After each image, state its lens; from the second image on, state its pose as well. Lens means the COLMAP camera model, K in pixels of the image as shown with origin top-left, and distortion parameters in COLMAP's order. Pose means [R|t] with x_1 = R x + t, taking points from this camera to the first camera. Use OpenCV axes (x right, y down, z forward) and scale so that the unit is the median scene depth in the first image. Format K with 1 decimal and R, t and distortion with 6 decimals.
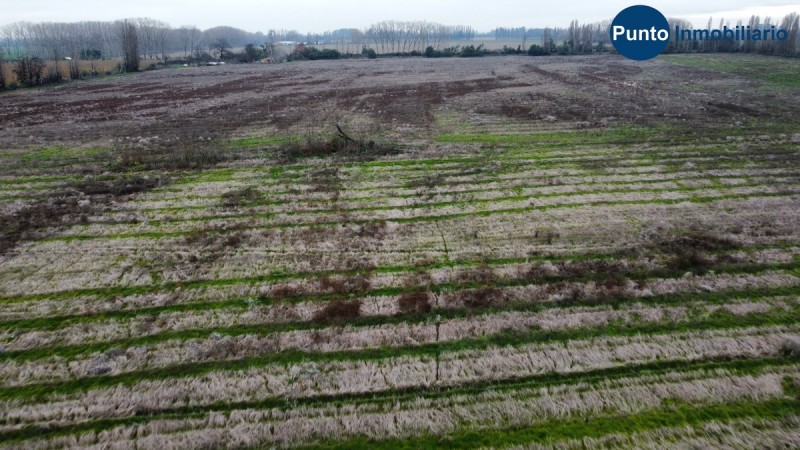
lens RADIAL K [[610.6, 0, 400.2], [0, 610.6, 223.9], [0, 0, 1]] dist [-0.006139, 0.001514]
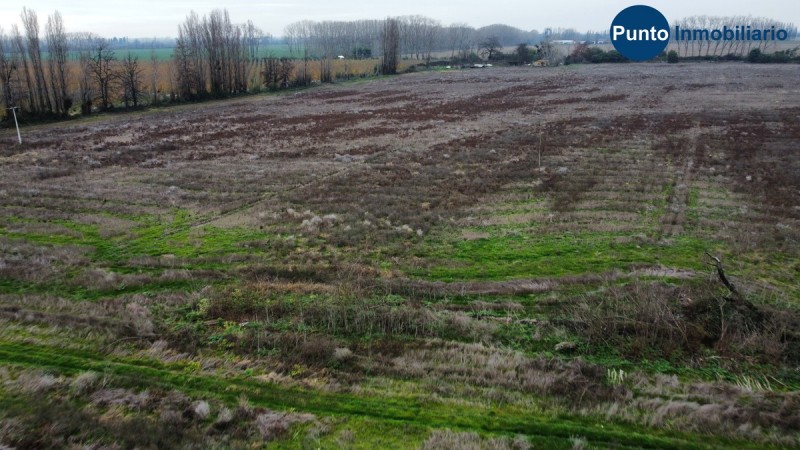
lens RADIAL K [[610.6, 0, 395.2], [0, 610.6, 223.0], [0, 0, 1]] dist [-0.006139, 0.001514]
pose [[0.908627, 0.122341, -0.399286, -0.033716], [-0.122036, 0.992177, 0.026295, -0.042443], [0.399379, 0.024835, 0.916449, 0.138178]]
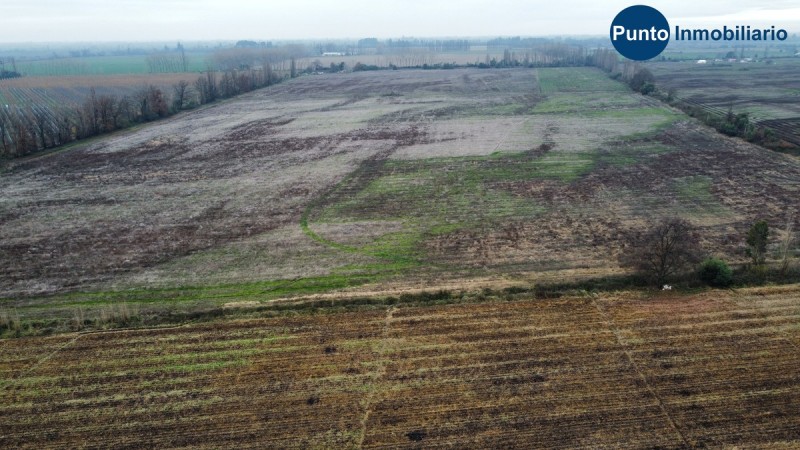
lens RADIAL K [[610.6, 0, 399.5], [0, 610.6, 225.1], [0, 0, 1]] dist [-0.006139, 0.001514]
pose [[0.999590, 0.007078, -0.027751, 0.026016], [-0.007053, 0.999975, 0.001005, 0.227205], [0.027758, -0.000809, 0.999614, -0.970686]]
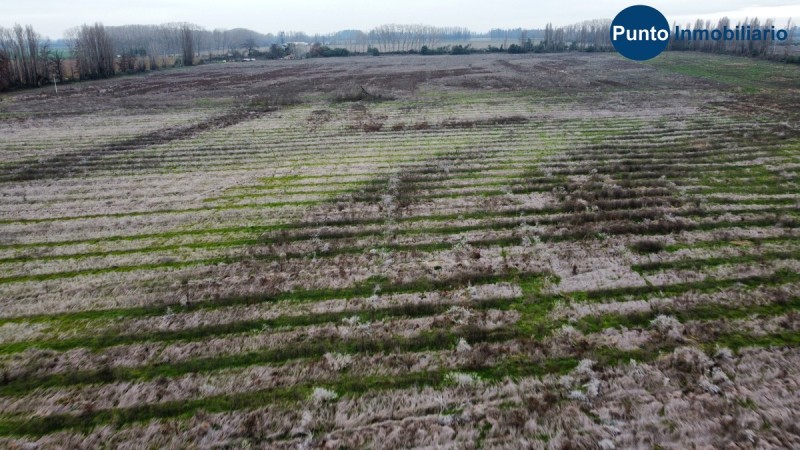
lens RADIAL K [[610.6, 0, 397.3], [0, 610.6, 227.2], [0, 0, 1]] dist [-0.006139, 0.001514]
pose [[0.999973, 0.000415, -0.007274, 0.004386], [-0.000388, 0.999993, 0.003689, 0.062281], [0.007275, -0.003686, 0.999967, -0.203394]]
